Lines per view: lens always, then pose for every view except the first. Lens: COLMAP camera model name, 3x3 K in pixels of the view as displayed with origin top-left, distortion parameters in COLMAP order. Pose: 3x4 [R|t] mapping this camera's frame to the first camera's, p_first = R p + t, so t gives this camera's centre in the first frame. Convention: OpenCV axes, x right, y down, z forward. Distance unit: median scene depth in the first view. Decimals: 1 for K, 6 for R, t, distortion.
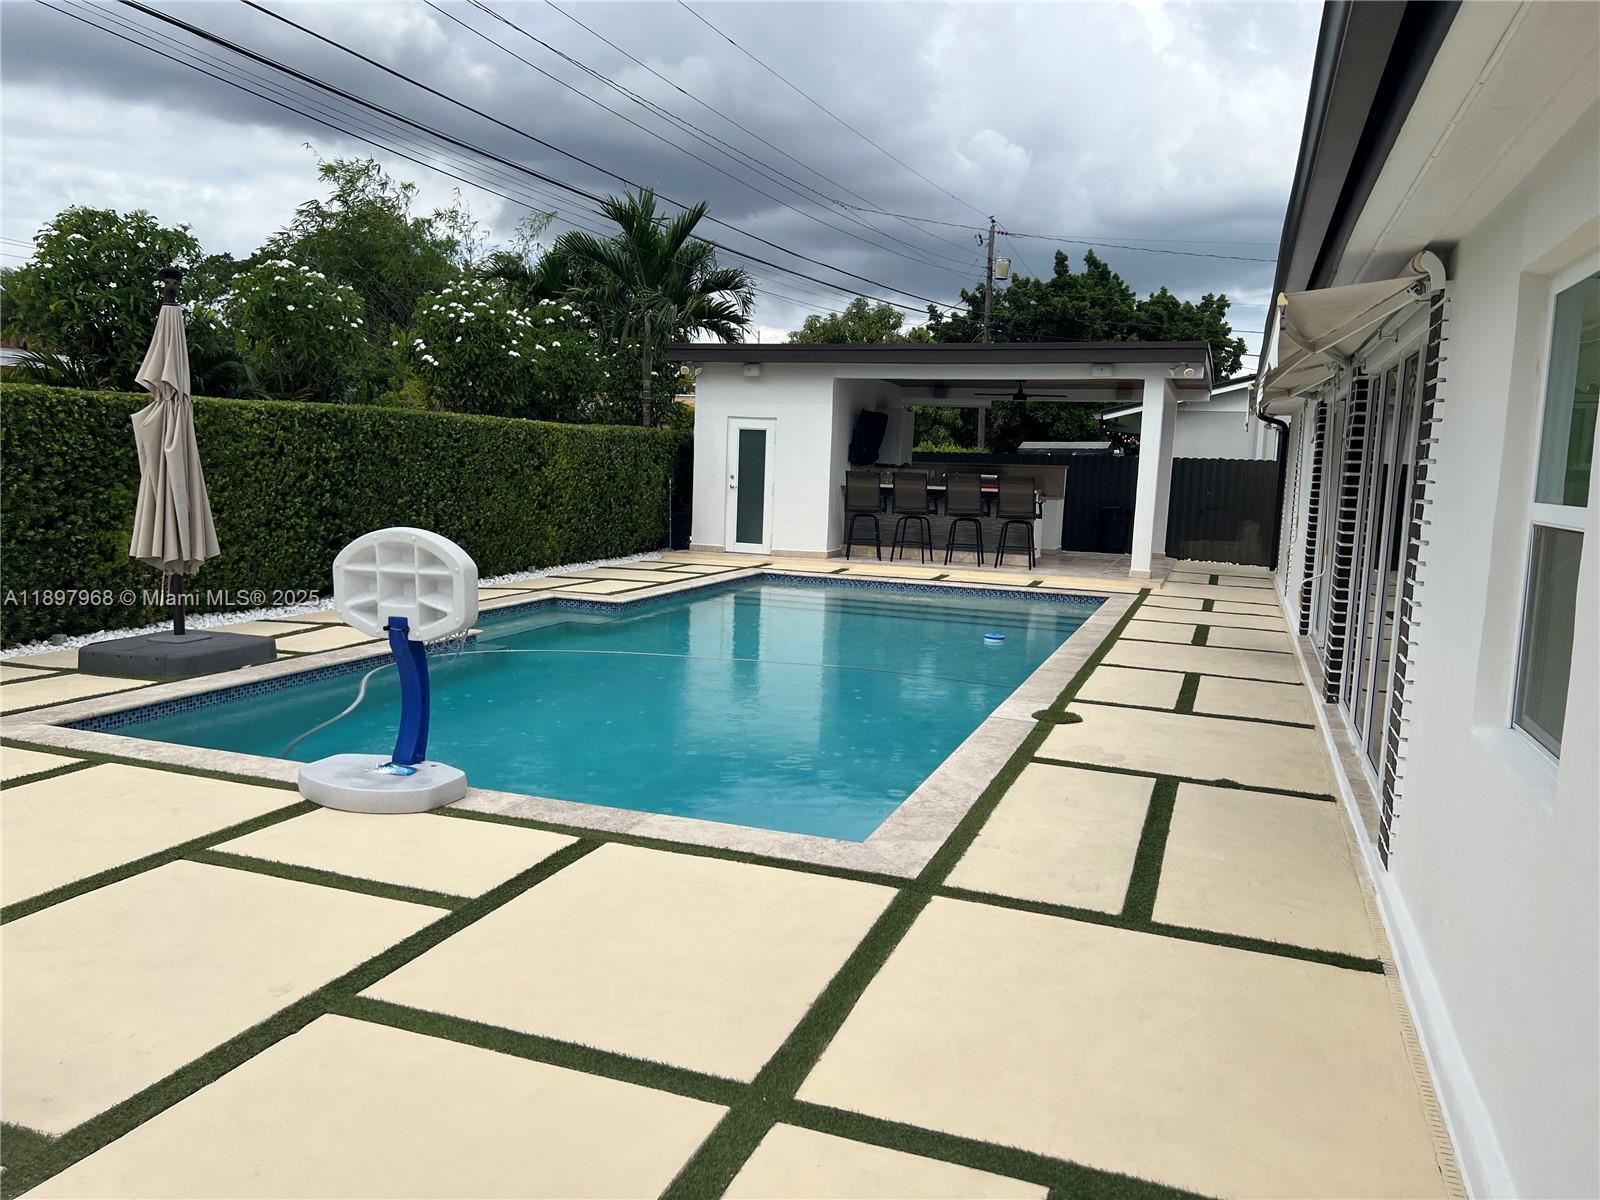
lens RADIAL K [[1210.9, 0, 800.4], [0, 1210.9, 603.3], [0, 0, 1]] dist [0.039534, -0.050903]
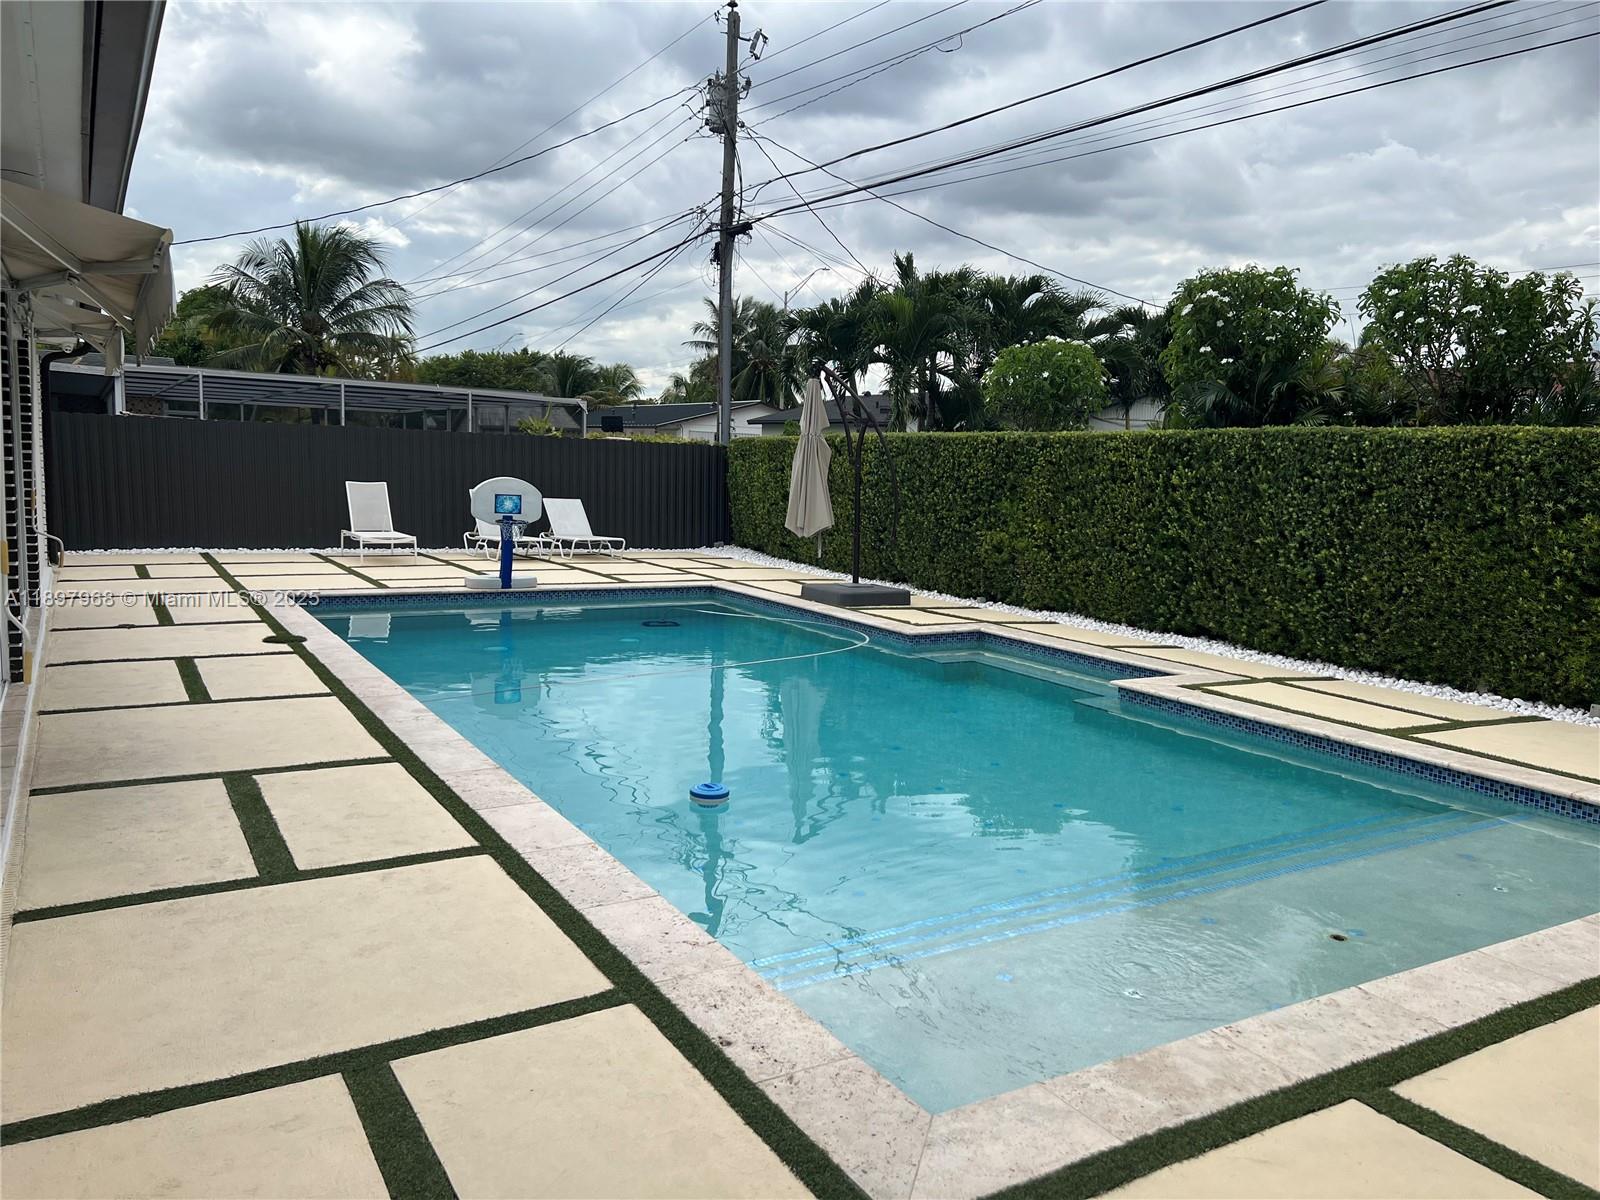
lens RADIAL K [[1210.9, 0, 798.2], [0, 1210.9, 612.2], [0, 0, 1]] dist [0.039534, -0.050903]
pose [[-0.634539, 0.045347, -0.771559, 0.537770], [-0.145088, 0.973541, 0.176541, -0.148181], [0.759150, 0.223966, -0.611171, 1.385918]]
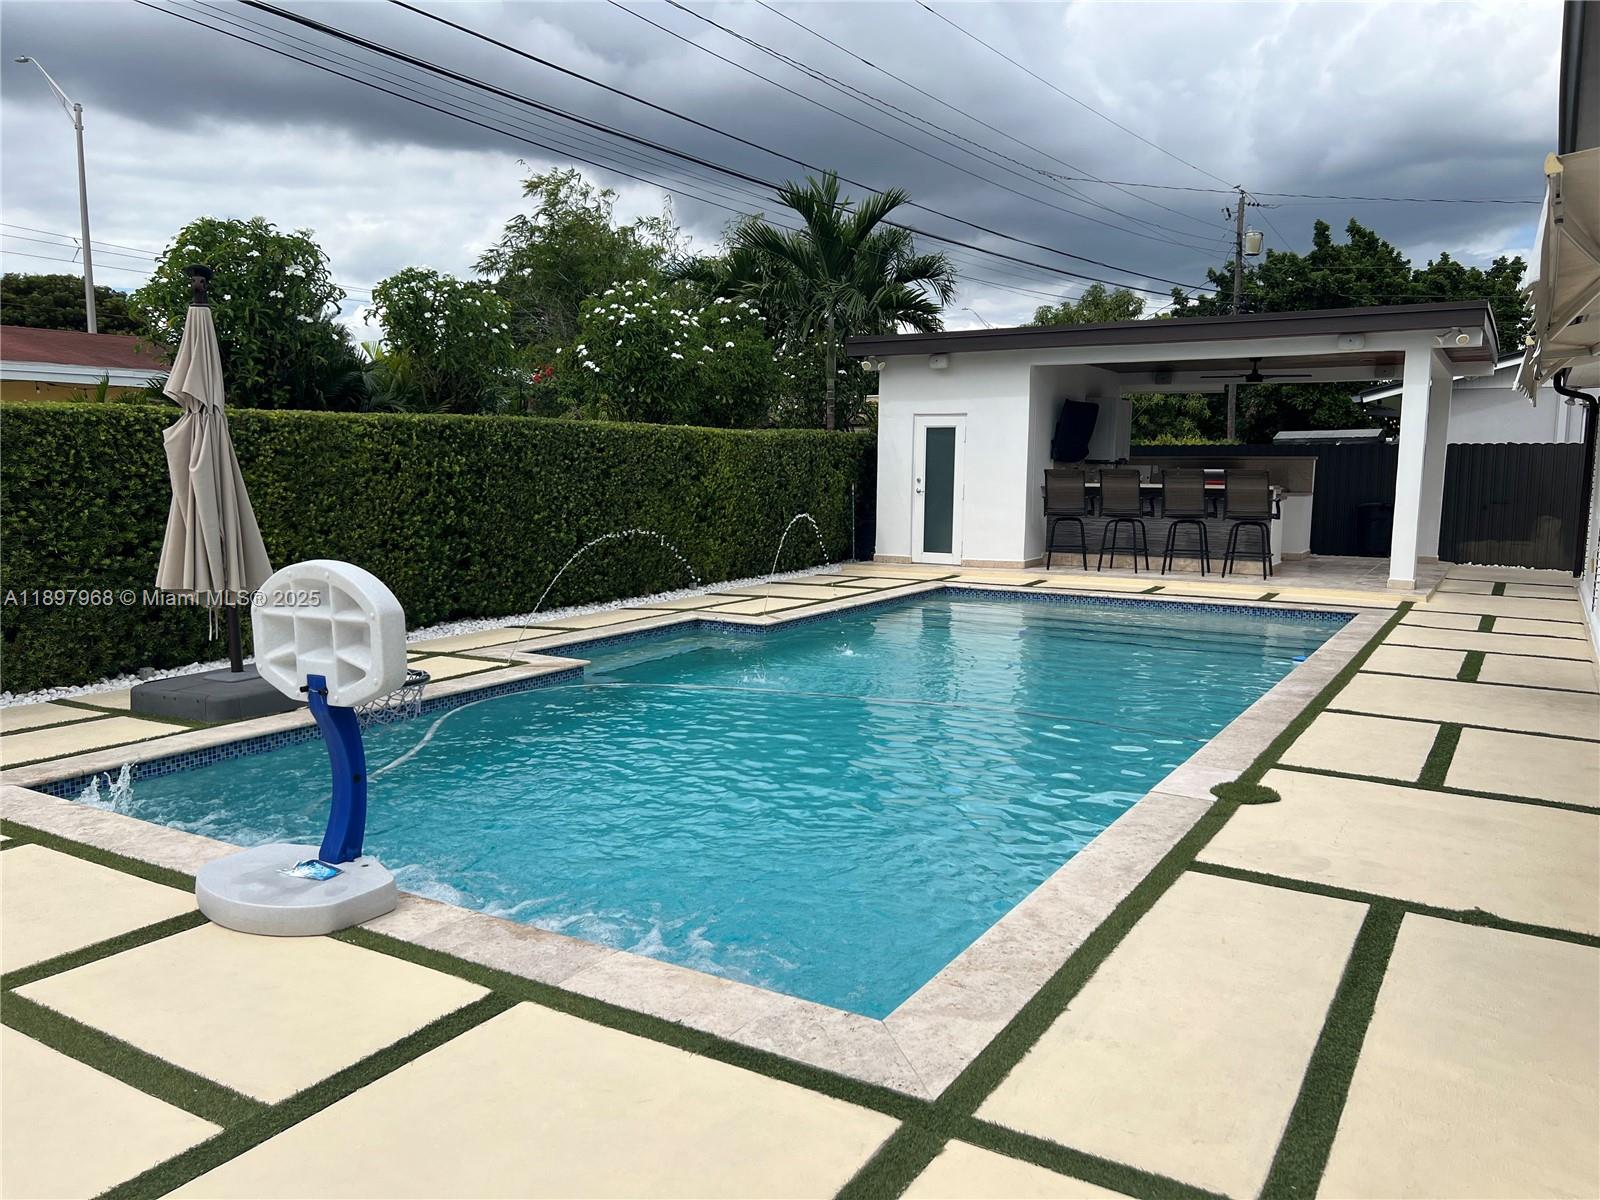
lens RADIAL K [[1210.9, 0, 813.3], [0, 1210.9, 608.9], [0, 0, 1]] dist [0.039534, -0.050903]
pose [[0.981133, -0.005626, -0.193250, 0.063328], [0.005954, 0.999982, 0.001113, -0.014429], [0.193240, -0.002243, 0.981149, 0.140742]]
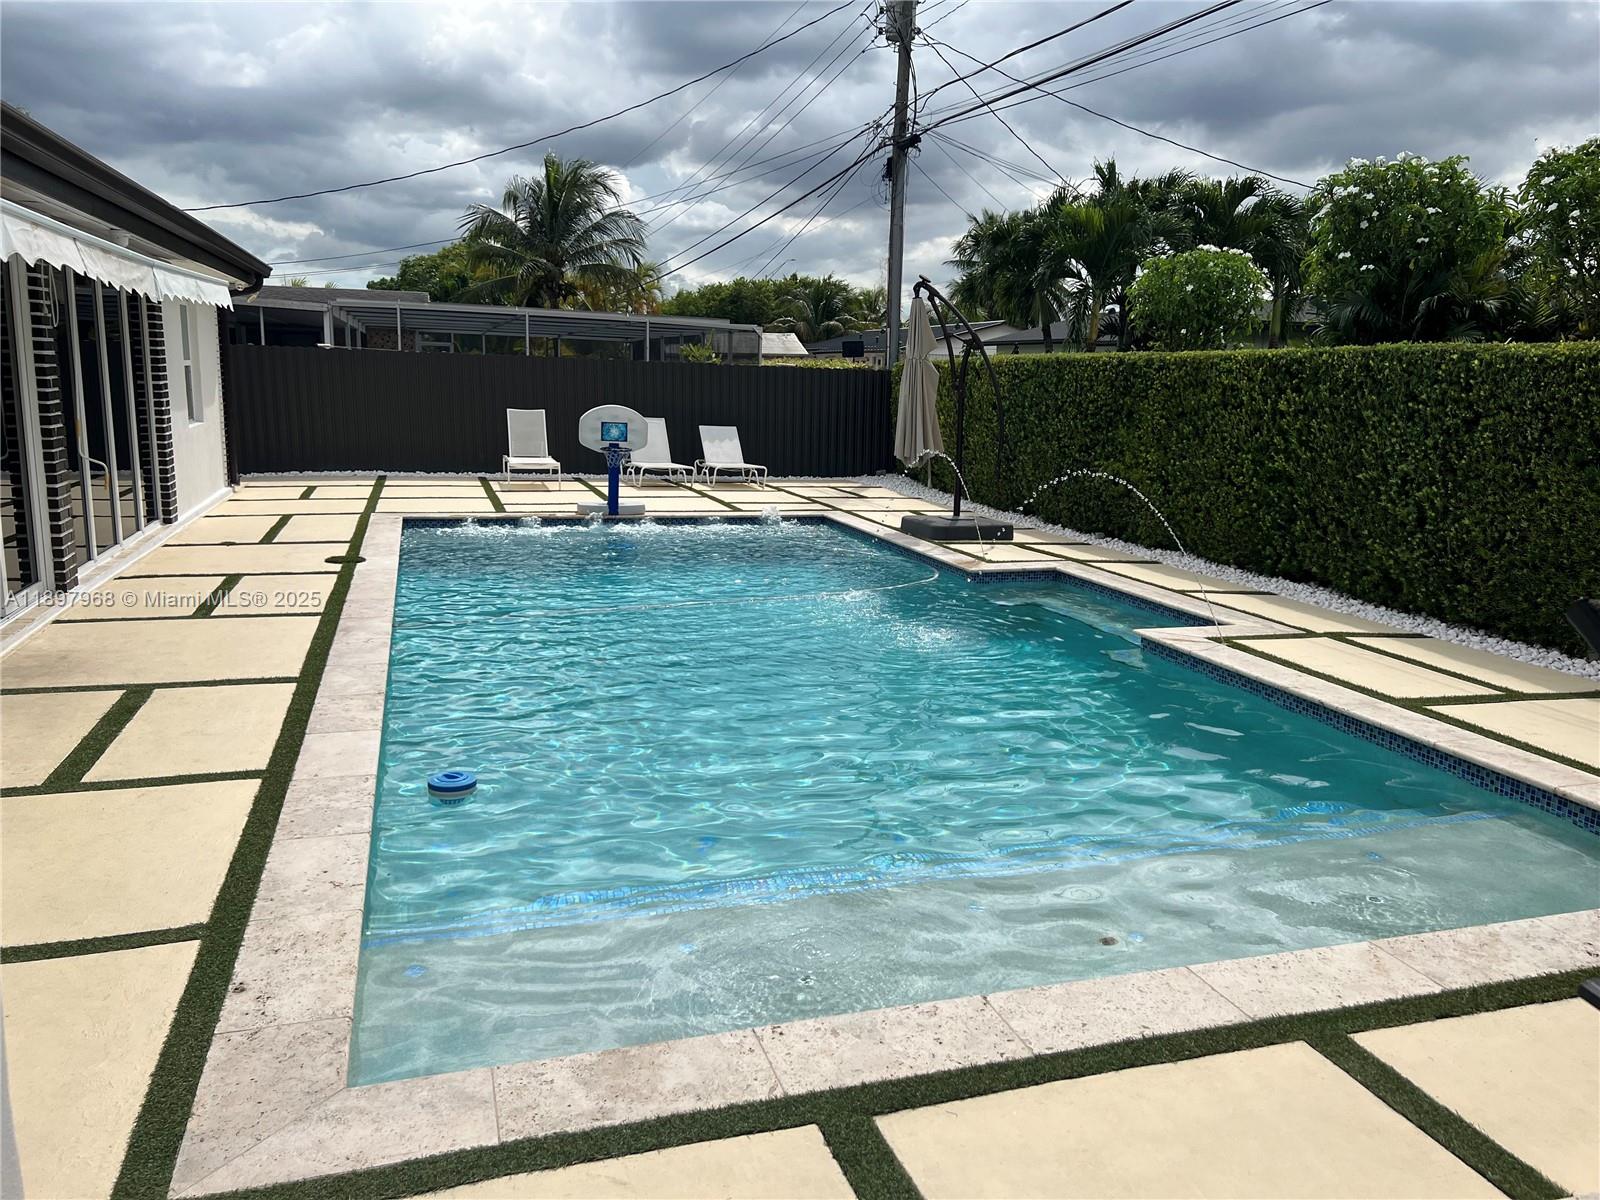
lens RADIAL K [[1210.9, 0, 804.3], [0, 1210.9, 607.8], [0, 0, 1]] dist [0.039534, -0.050903]
pose [[-0.792885, 0.064724, -0.605924, 0.399178], [-0.122470, 0.957129, 0.262499, -0.170970], [0.596937, 0.282339, -0.750966, 1.483366]]
